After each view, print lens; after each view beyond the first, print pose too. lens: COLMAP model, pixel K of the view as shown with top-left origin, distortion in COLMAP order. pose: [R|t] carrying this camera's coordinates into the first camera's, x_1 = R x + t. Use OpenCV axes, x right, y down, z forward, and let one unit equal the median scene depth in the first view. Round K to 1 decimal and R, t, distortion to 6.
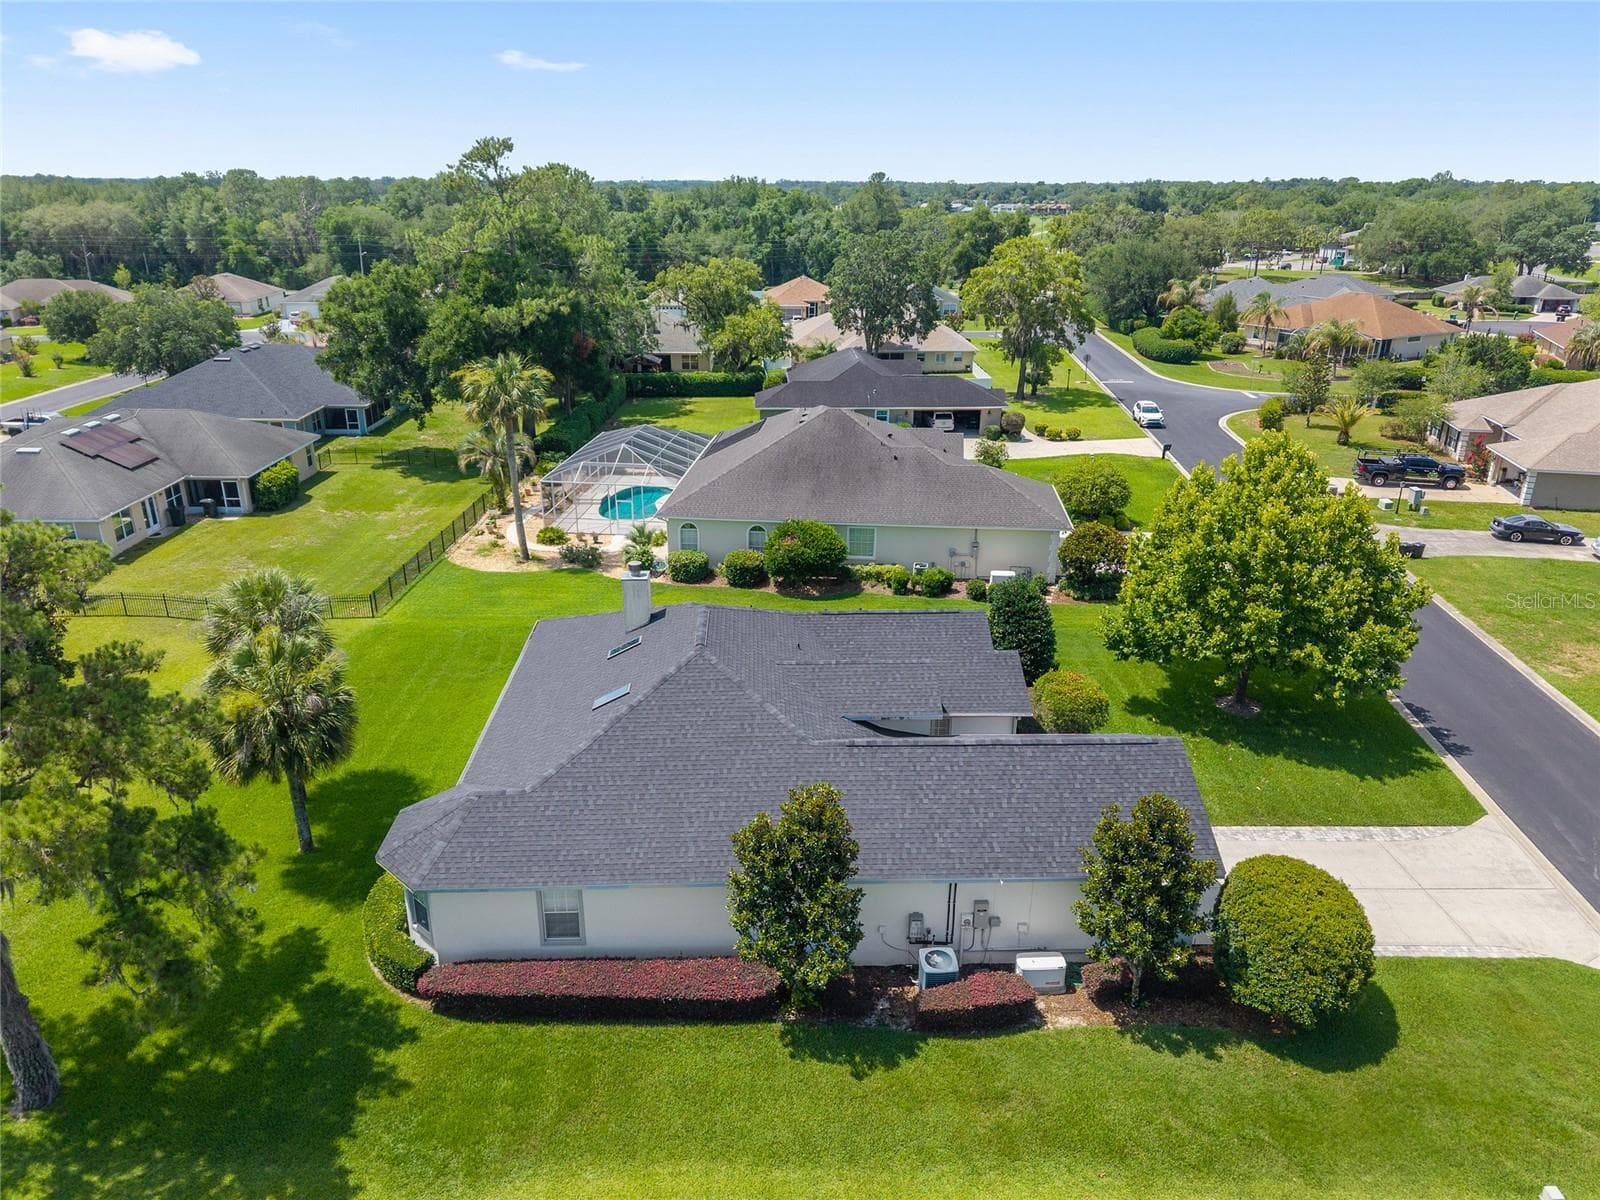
lens RADIAL K [[1097.9, 0, 800.0], [0, 1097.9, 600.0], [0, 0, 1]] dist [0.012545, -0.000846]
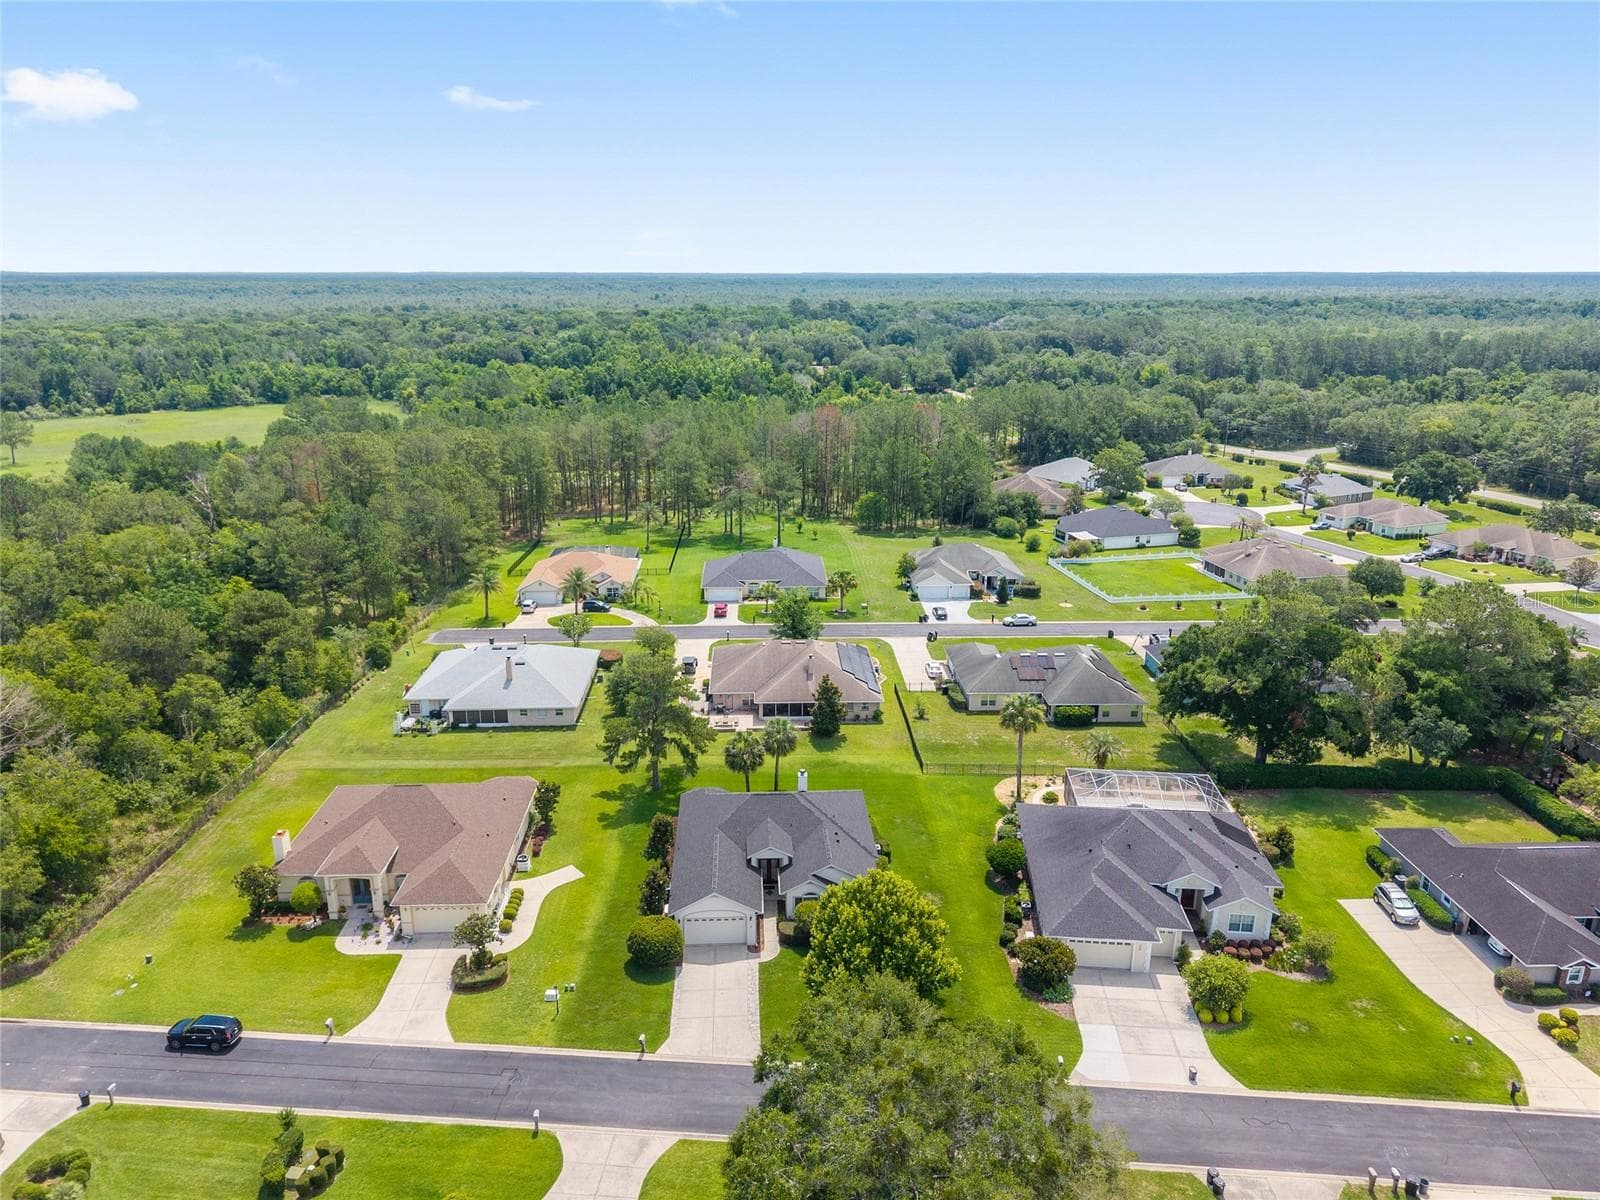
lens RADIAL K [[1097.9, 0, 800.0], [0, 1097.9, 600.0], [0, 0, 1]] dist [0.012545, -0.000846]
pose [[0.001122, 0.289160, -0.957280, 2.021802], [-0.352293, 0.896024, 0.270243, -0.998398], [0.935889, 0.336940, 0.102875, 0.493456]]
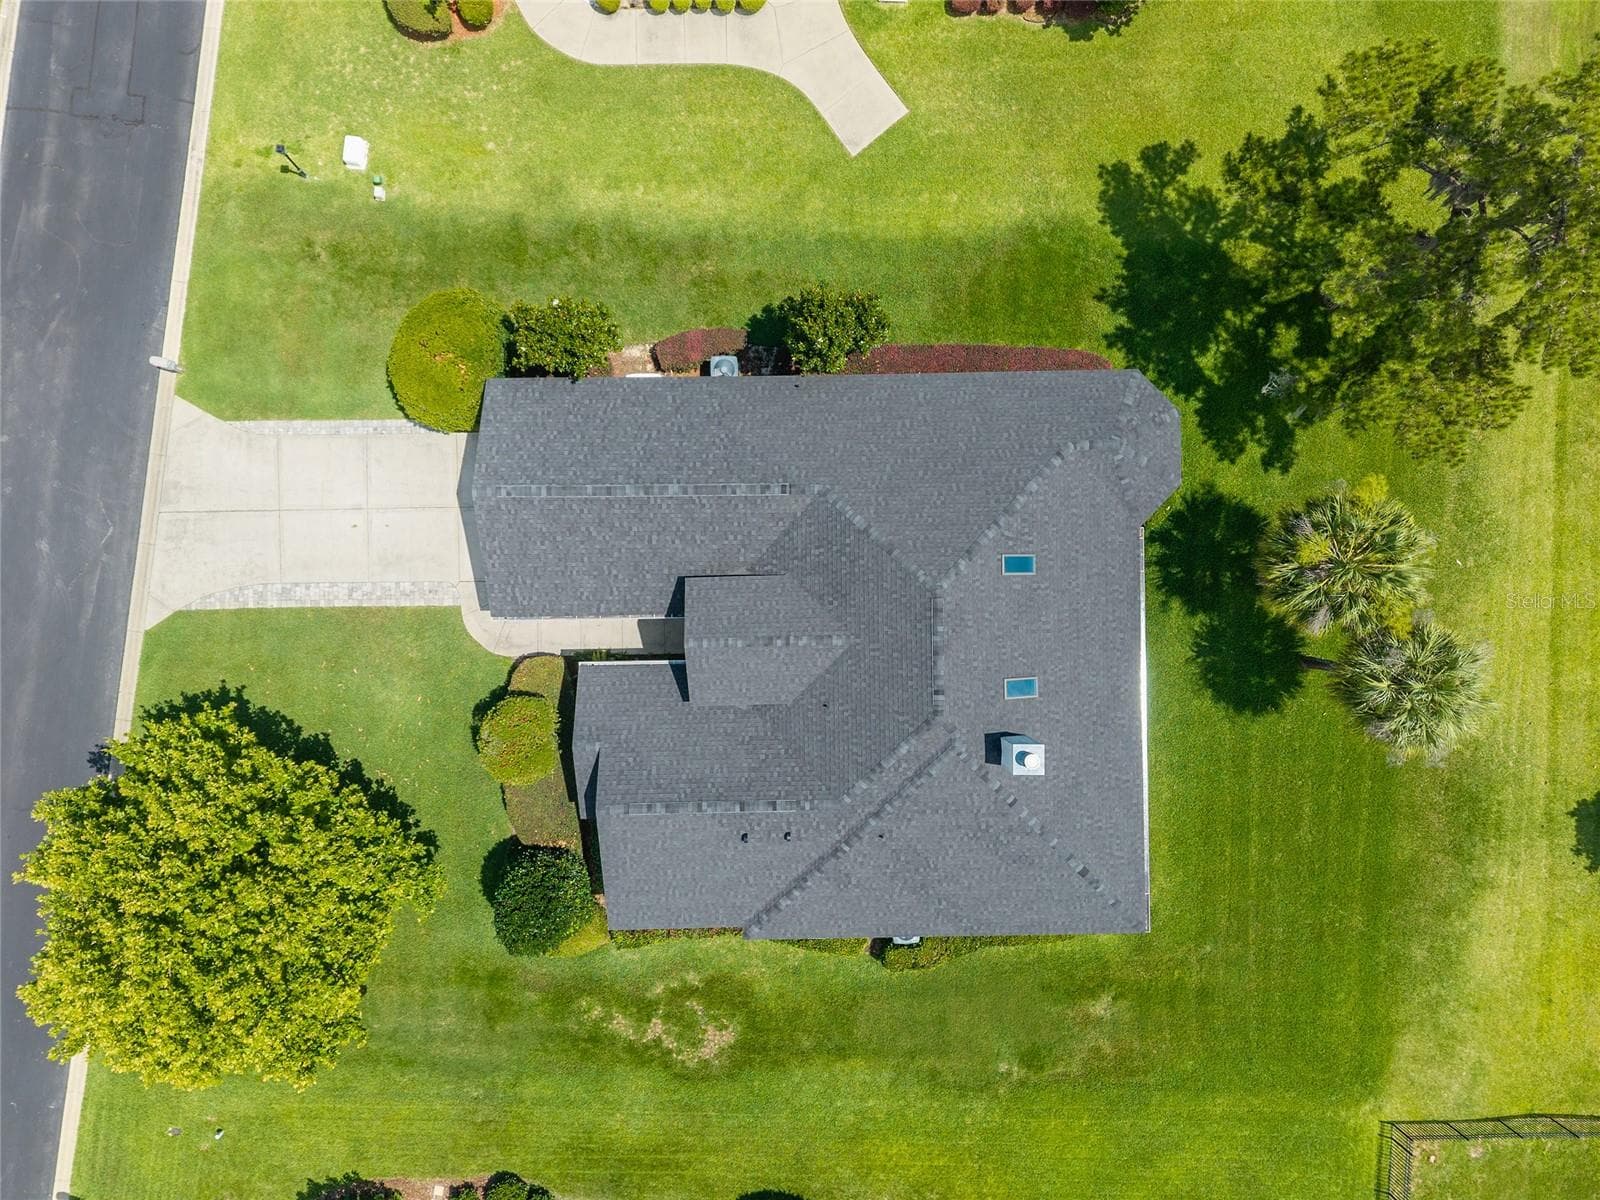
lens RADIAL K [[1097.9, 0, 800.0], [0, 1097.9, 600.0], [0, 0, 1]] dist [0.012545, -0.000846]
pose [[-0.999809, -0.019475, -0.001408, 0.021680], [0.005724, -0.361291, 0.932436, -0.653328], [-0.018668, 0.932250, 0.361333, 0.515561]]
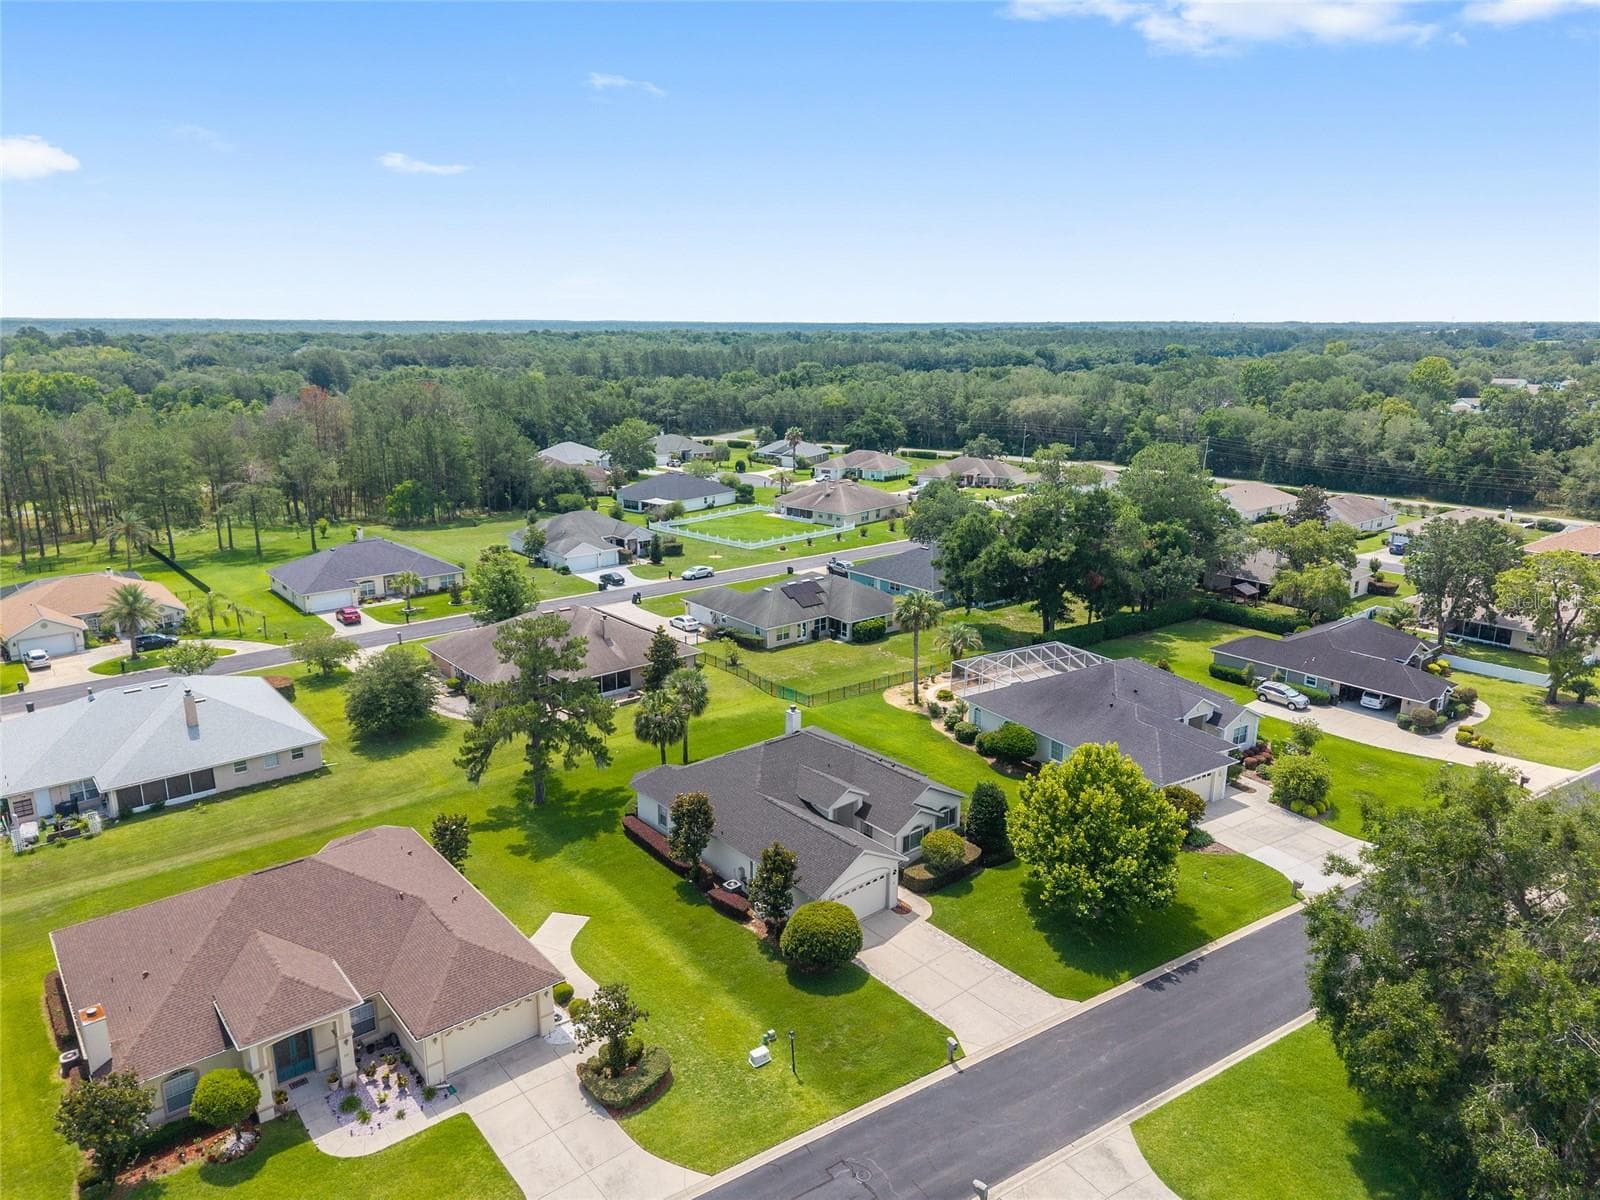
lens RADIAL K [[1068.7, 0, 789.7], [0, 1068.7, 589.2], [0, 0, 1]] dist [0.053684, -0.064712]
pose [[0.614355, 0.190802, -0.765612, 1.250568], [-0.282214, 0.959269, 0.012606, -0.245850], [0.736833, 0.208322, 0.643179, -0.389911]]
